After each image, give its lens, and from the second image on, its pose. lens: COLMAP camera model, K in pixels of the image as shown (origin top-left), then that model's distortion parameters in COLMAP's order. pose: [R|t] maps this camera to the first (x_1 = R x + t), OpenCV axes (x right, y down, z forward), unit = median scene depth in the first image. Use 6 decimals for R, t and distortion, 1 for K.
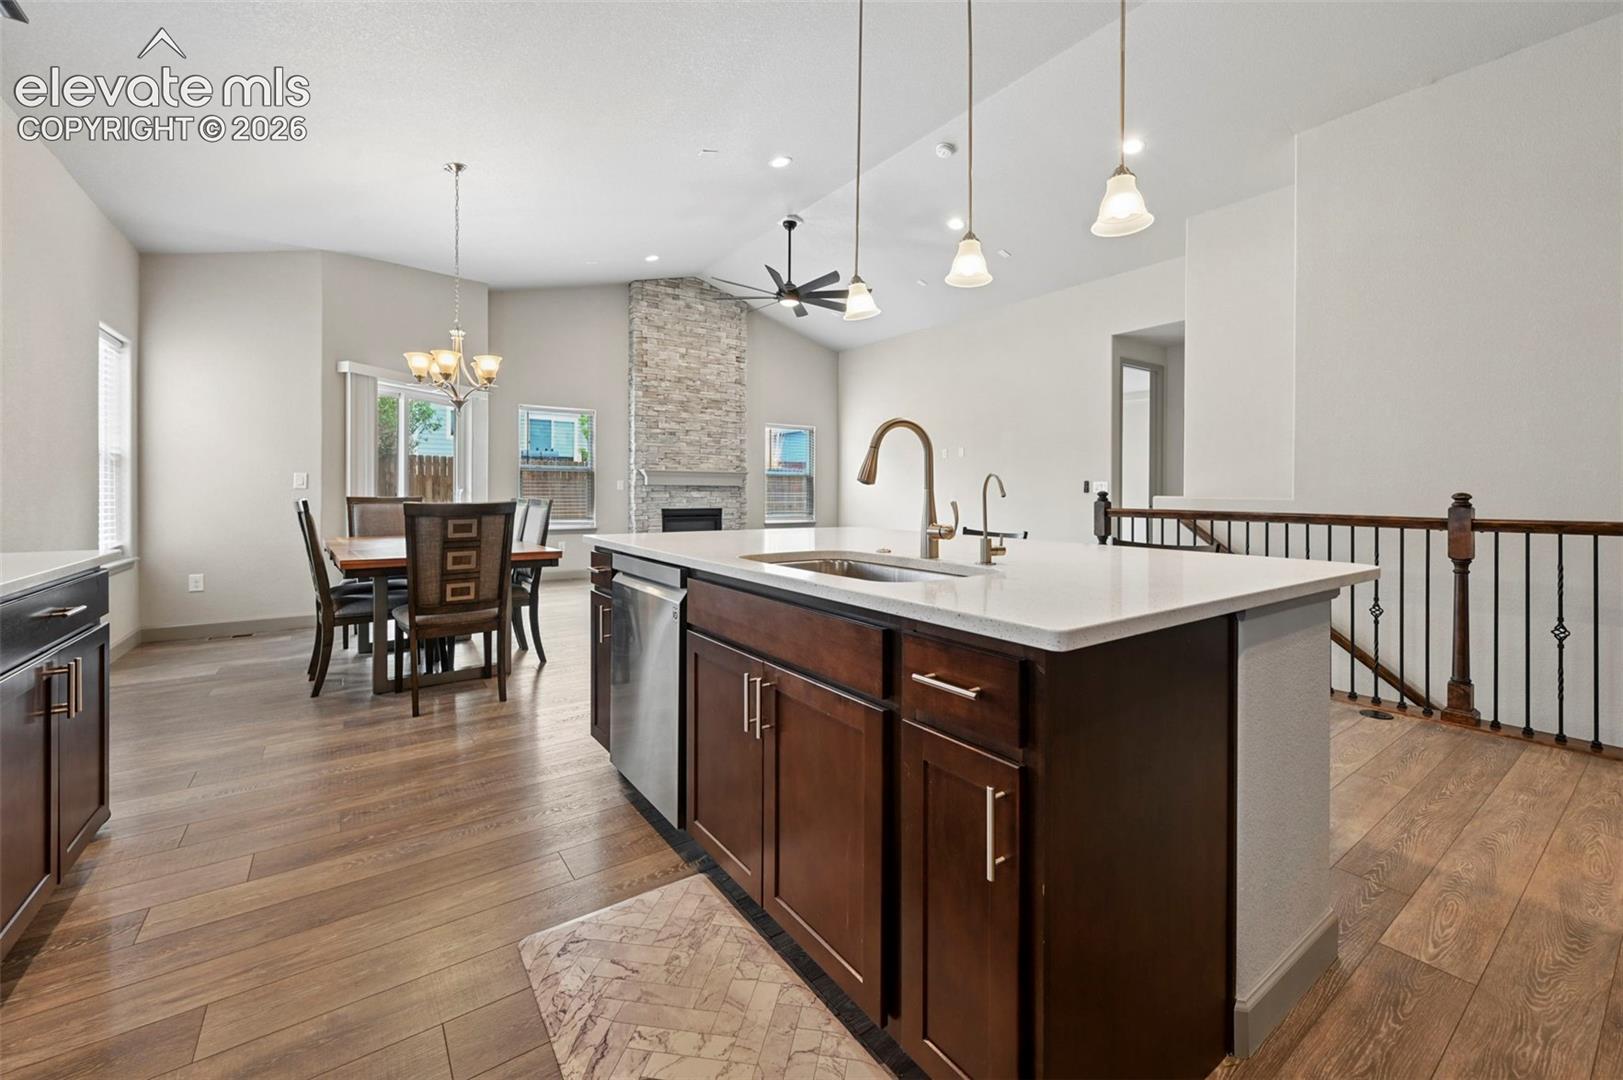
lens RADIAL K [[660.7, 0, 844.4], [0, 660.7, 490.5], [0, 0, 1]] dist [-0.000678, -0.000007]
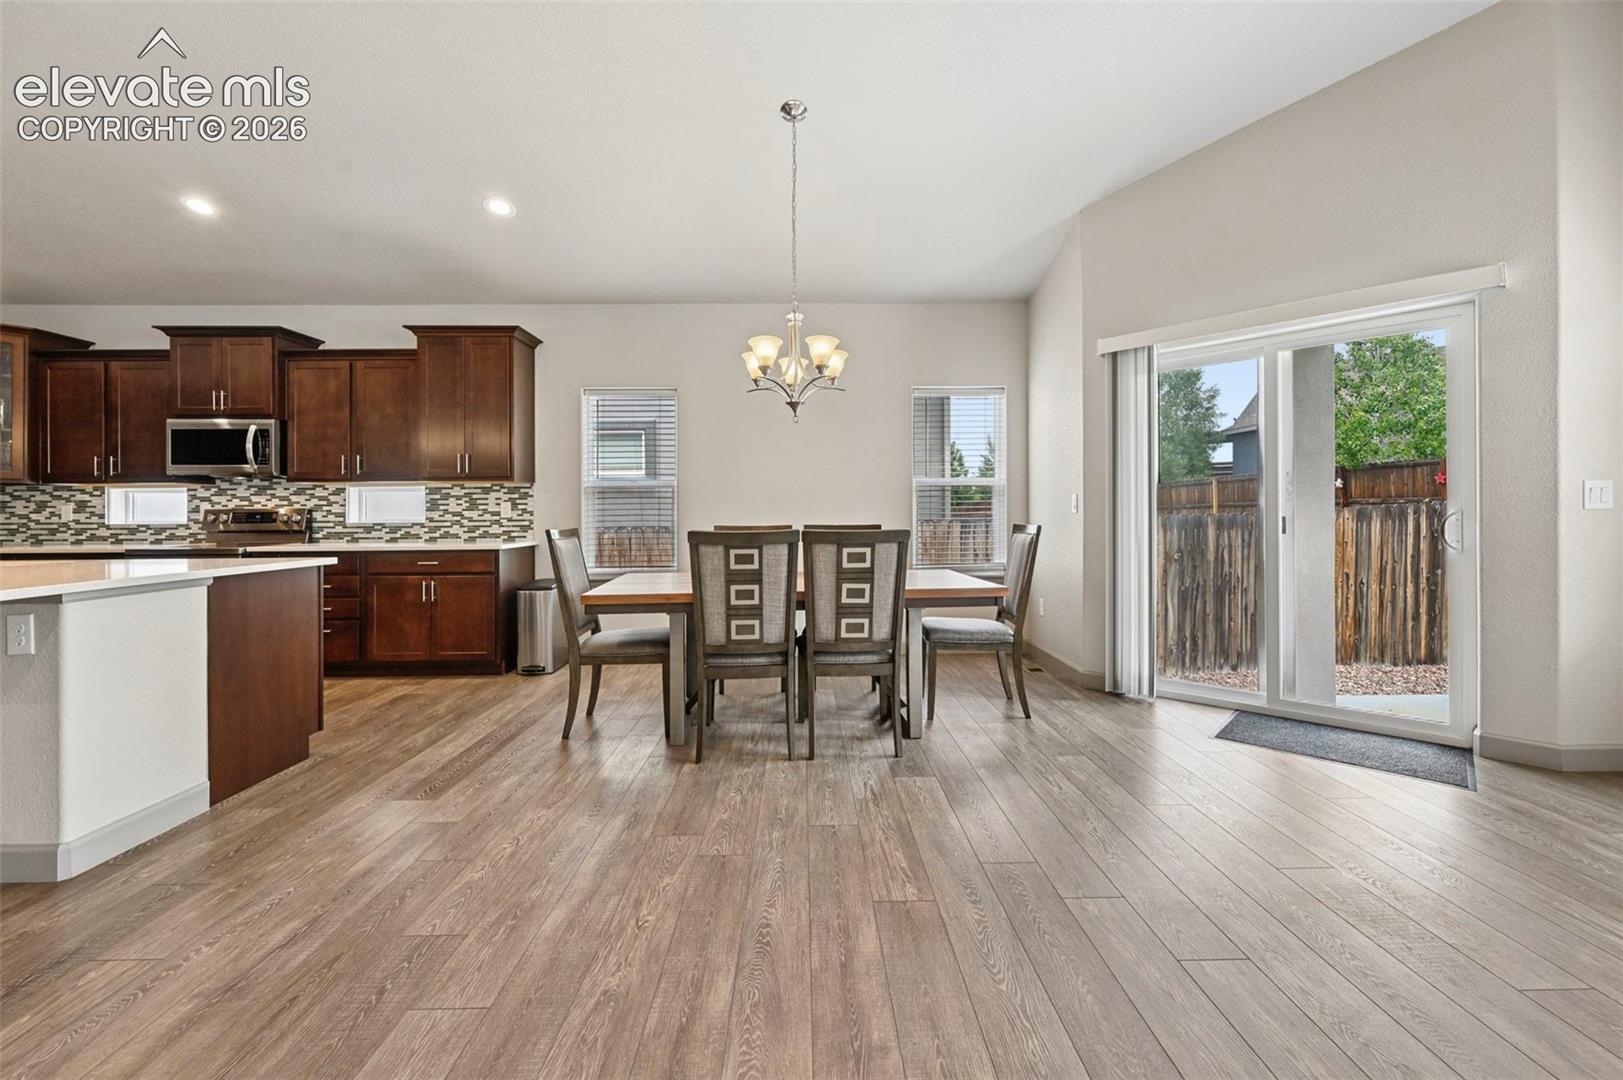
lens RADIAL K [[647.6, 0, 810.7], [0, 647.6, 515.5], [0, 0, 1]] dist [-0.000575, -0.000330]
pose [[-0.590675, 0.000469, -0.806909, 0.010594], [0.004328, 0.999987, -0.002588, 0.000461], [0.806898, -0.005021, -0.590670, 0.740369]]
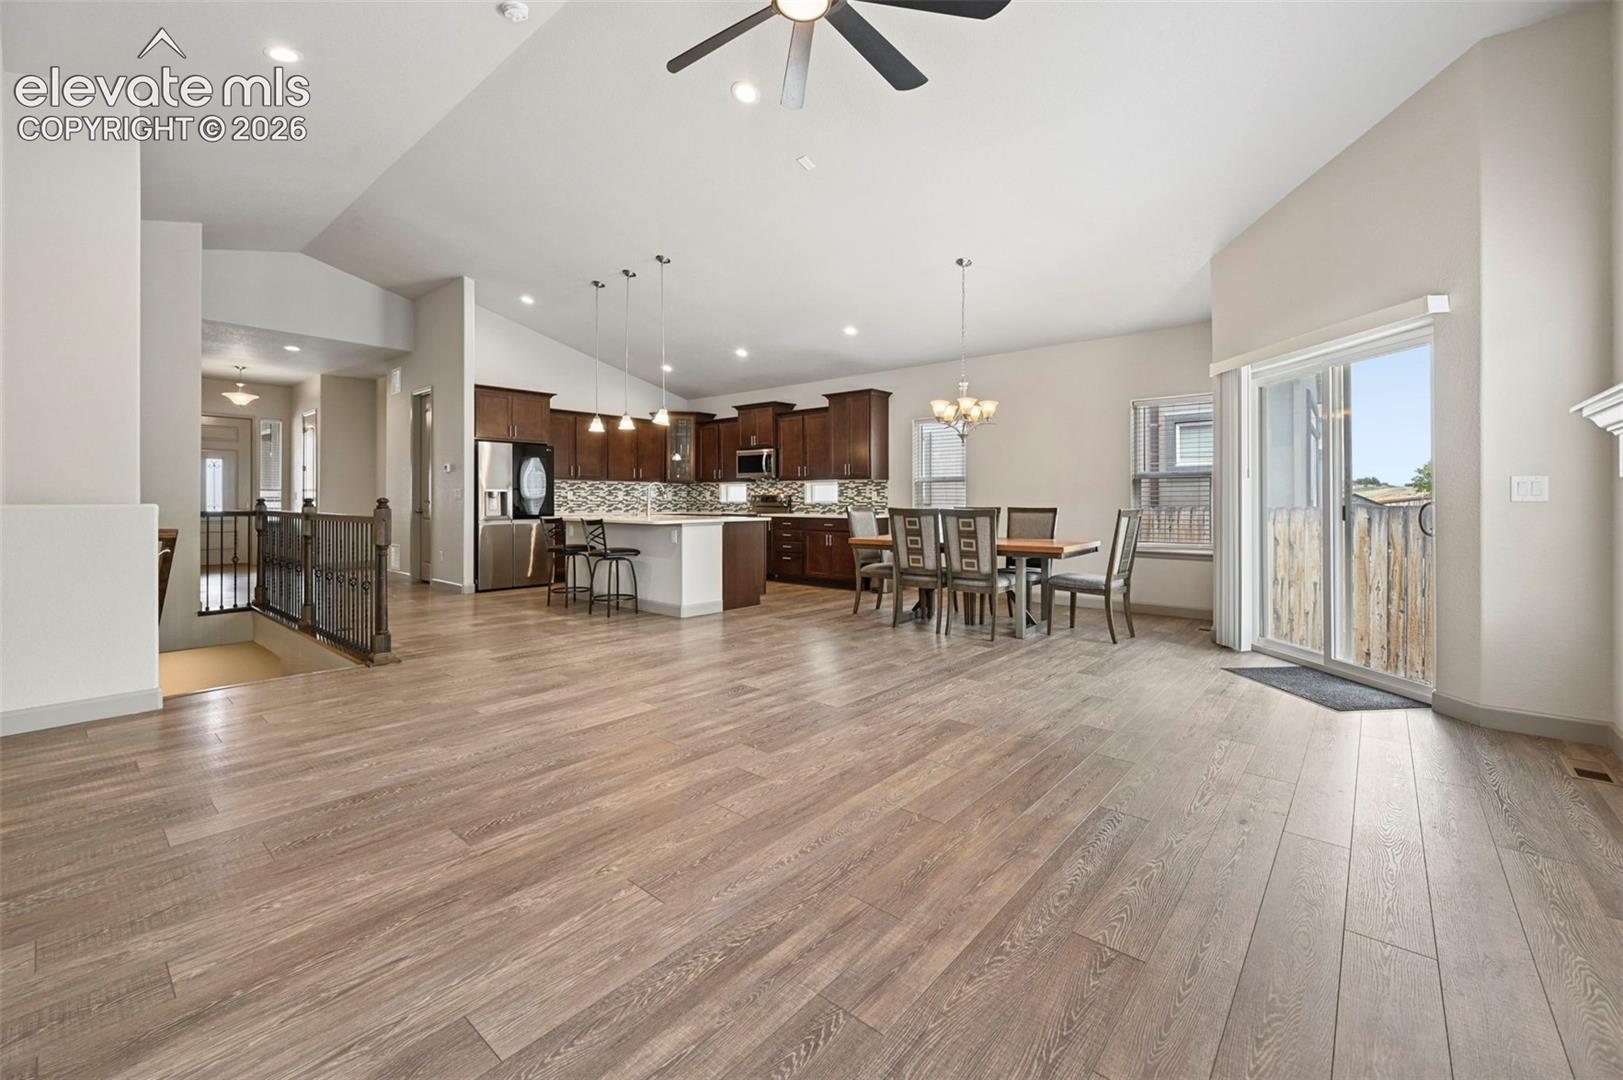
lens RADIAL K [[662.3, 0, 837.6], [0, 662.3, 507.1], [0, 0, 1]] dist [0.001769, 0.000121]
pose [[-0.974187, -0.005568, -0.225672, -0.020361], [-0.007749, 0.999931, 0.008781, 0.001092], [0.225608, 0.010303, -0.974164, 1.133920]]
